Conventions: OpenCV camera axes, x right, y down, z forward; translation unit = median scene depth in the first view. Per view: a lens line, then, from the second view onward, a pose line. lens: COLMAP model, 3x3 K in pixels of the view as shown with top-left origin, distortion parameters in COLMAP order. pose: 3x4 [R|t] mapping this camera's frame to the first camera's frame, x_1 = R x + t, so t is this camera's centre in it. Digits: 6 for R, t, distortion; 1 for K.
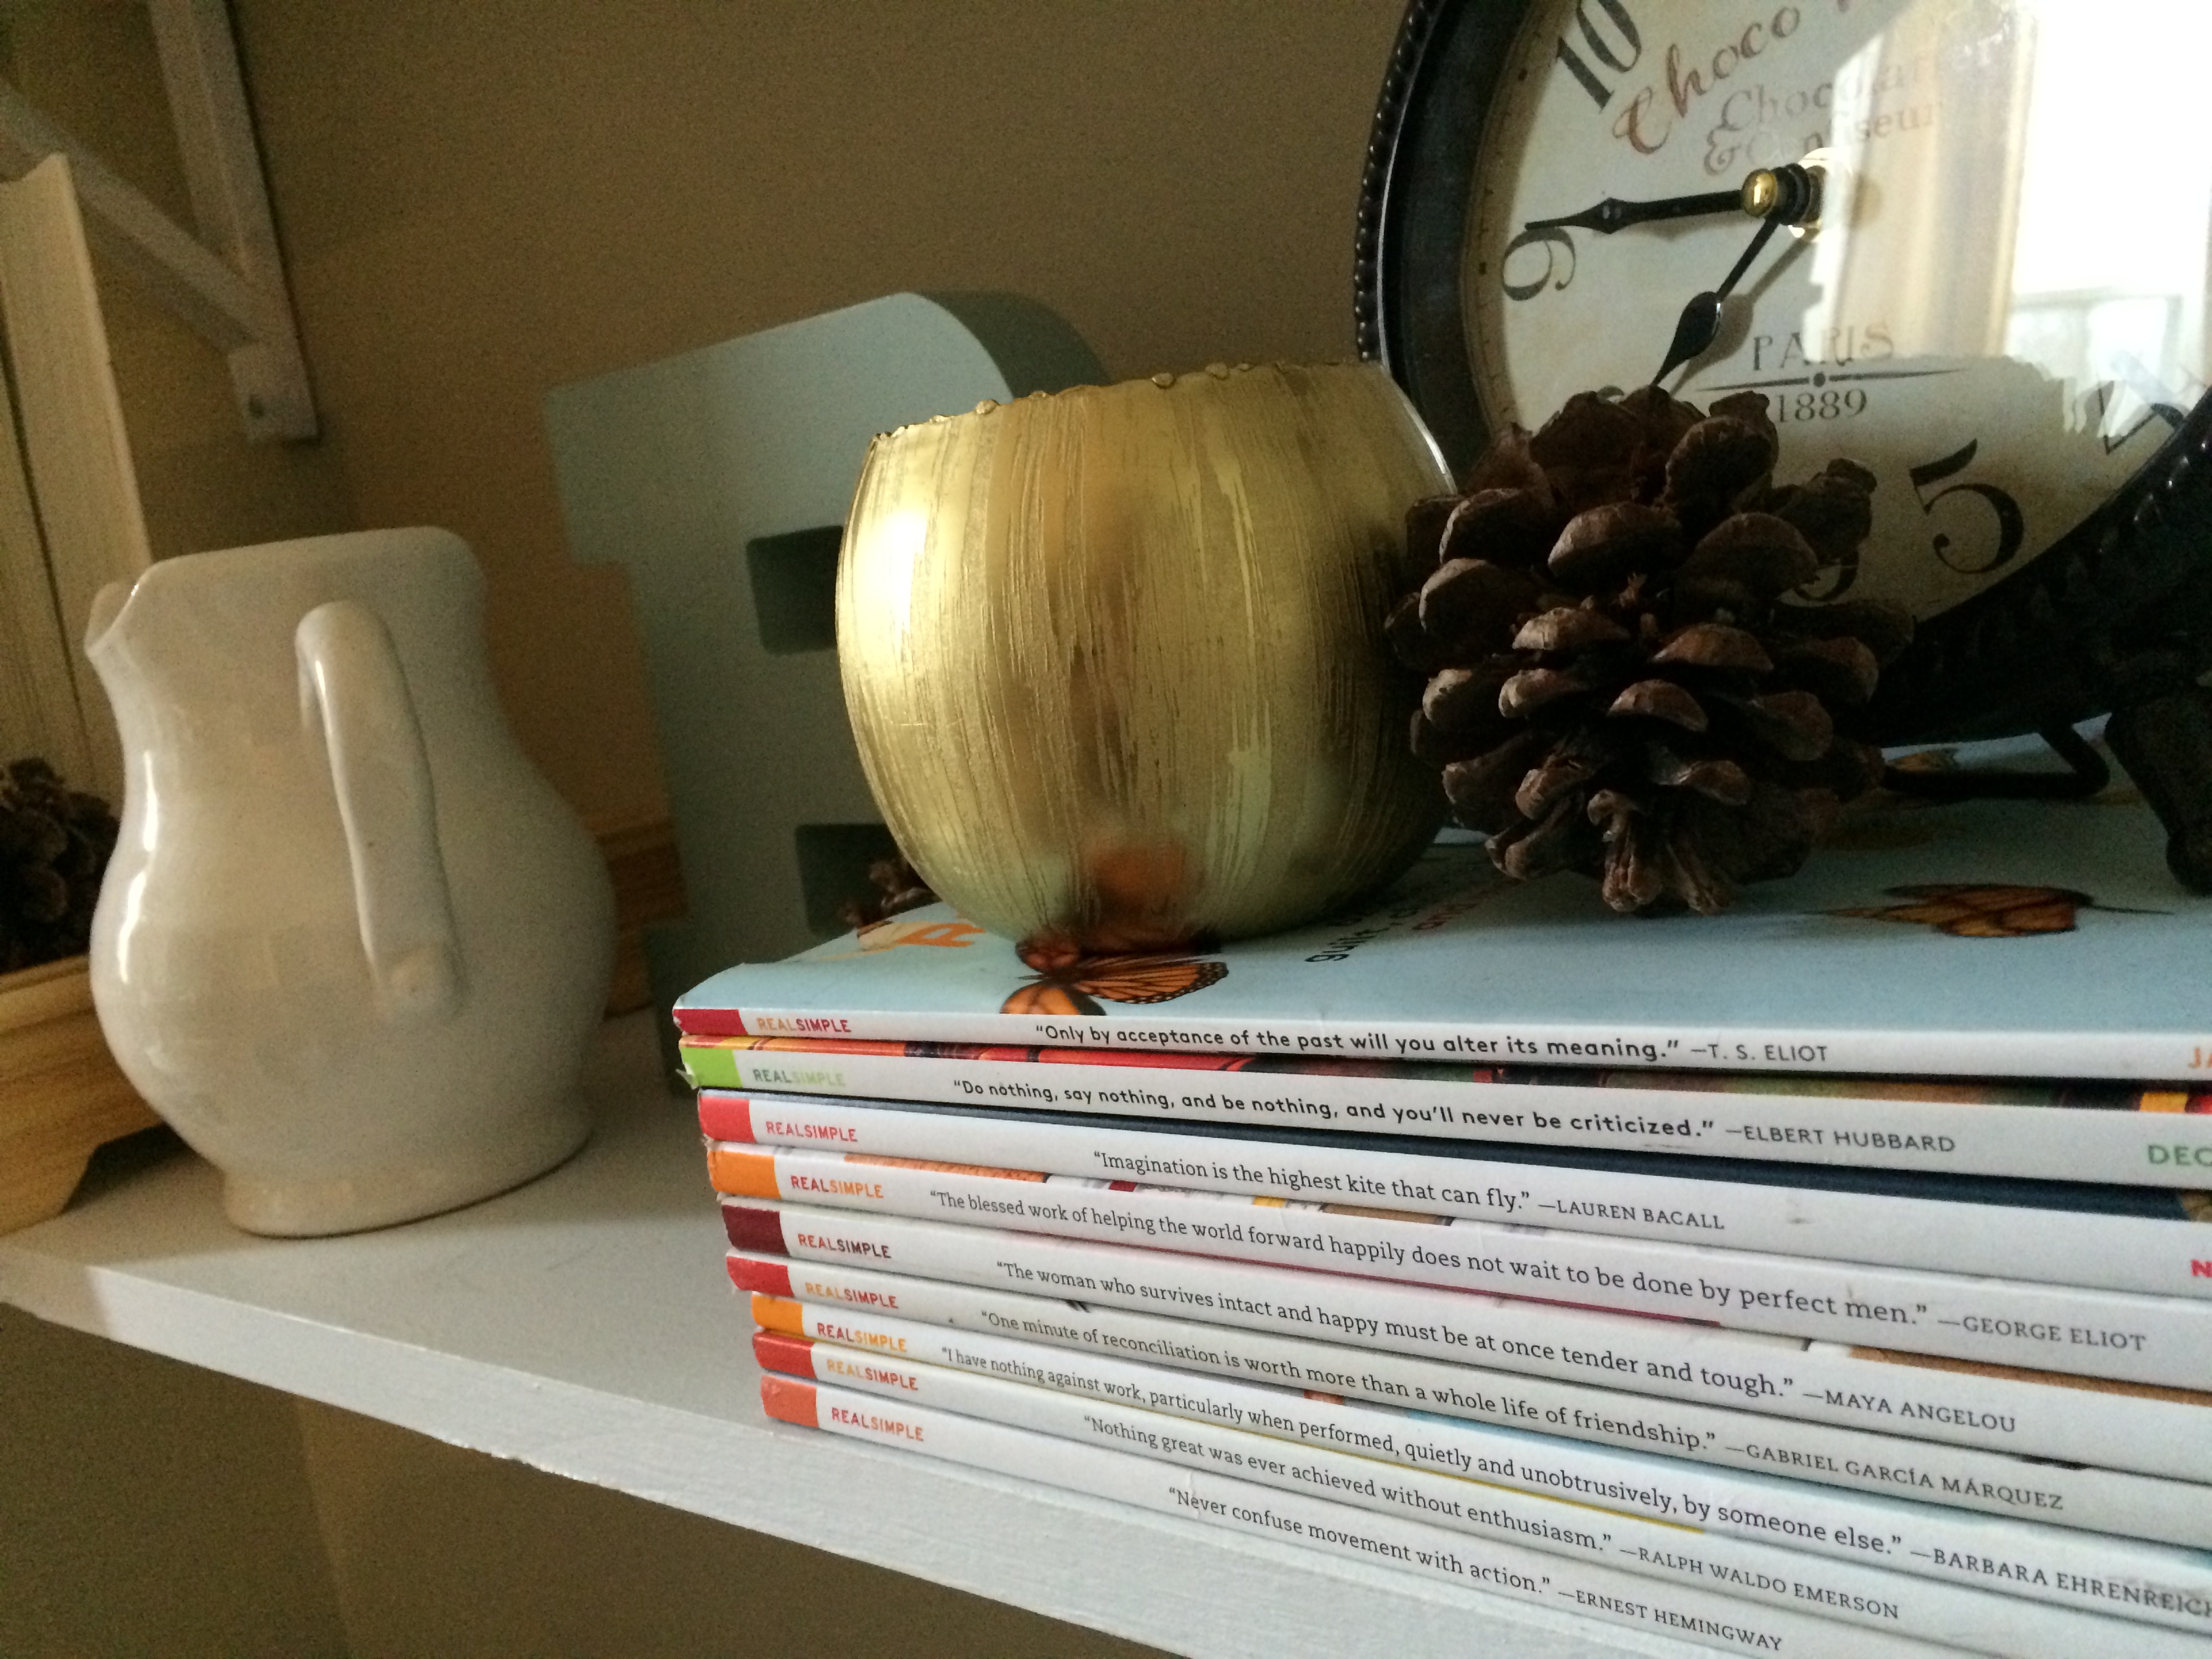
lens RADIAL K [[1894.1, 0, 1110.7], [0, 1894.1, 836.5], [0, 0, 1]] dist [0.016938, -0.019224]
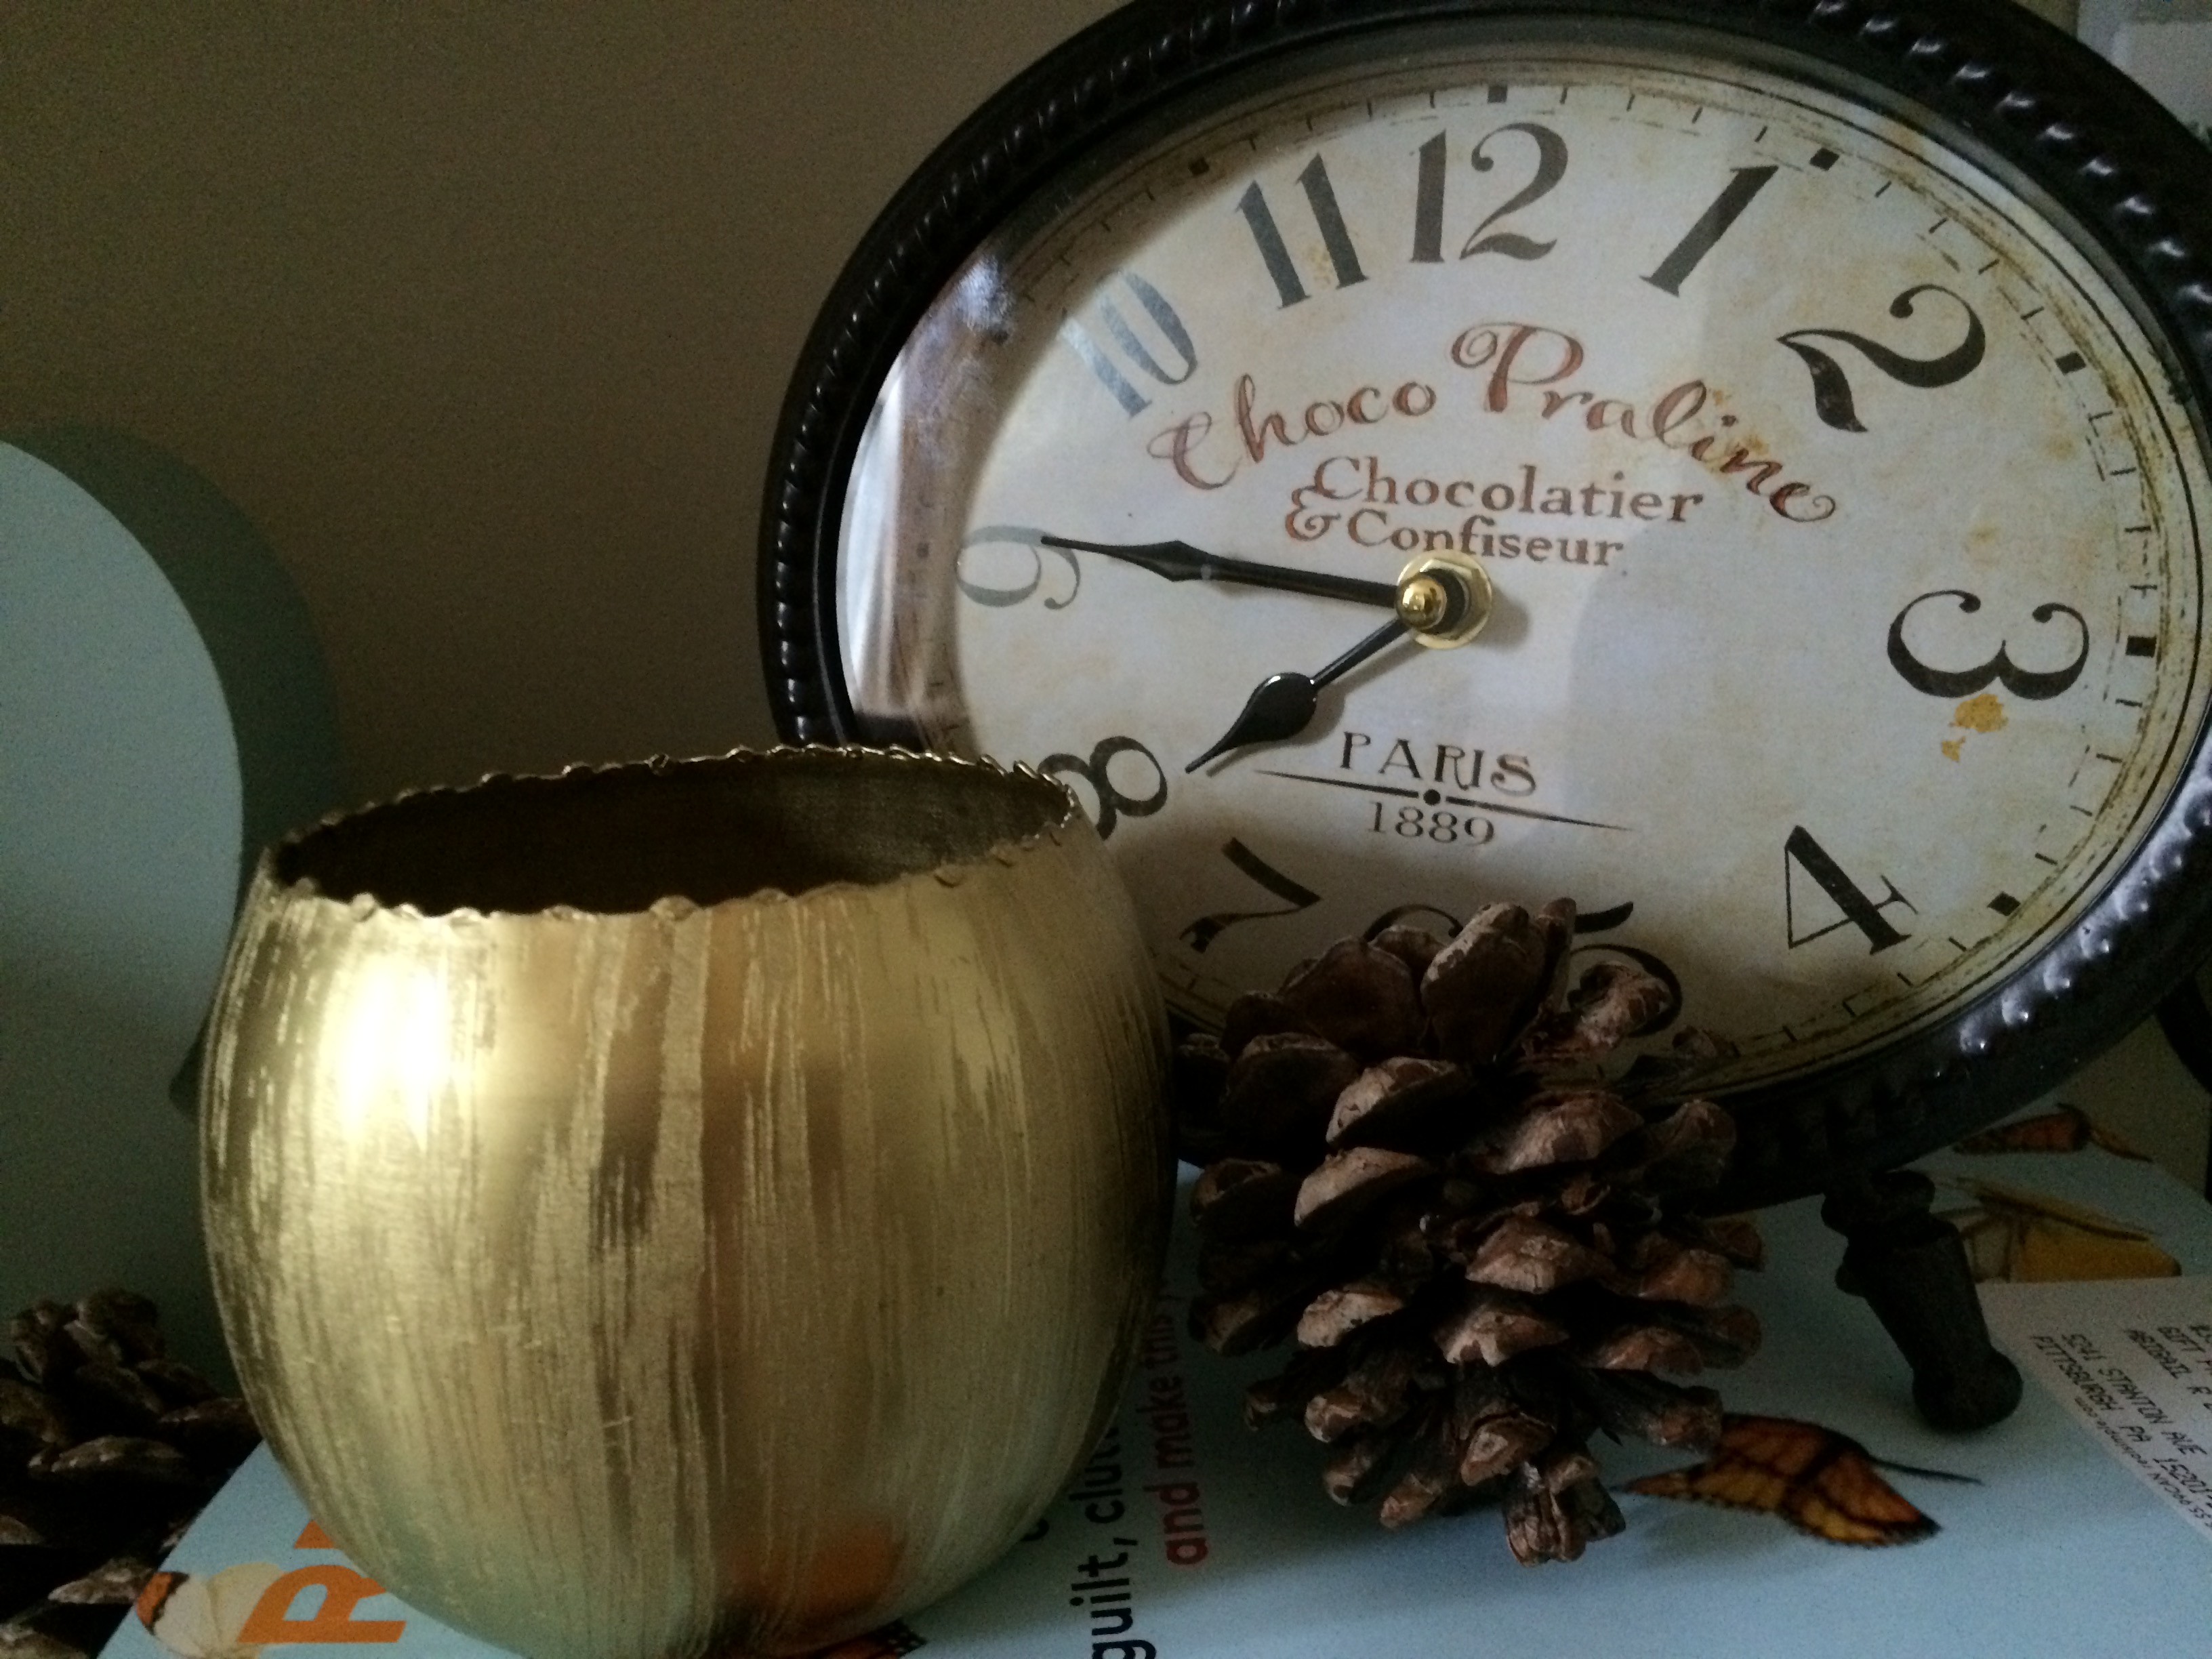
lens RADIAL K [[1894.1, 0, 1107.7], [0, 1894.1, 821.6], [0, 0, 1]] dist [0.016938, -0.019224]
pose [[0.777308, -0.006887, 0.629082, -0.311013], [0.001902, 0.999961, 0.008597, -0.234461], [-0.629117, -0.005486, 0.777291, 0.391875]]
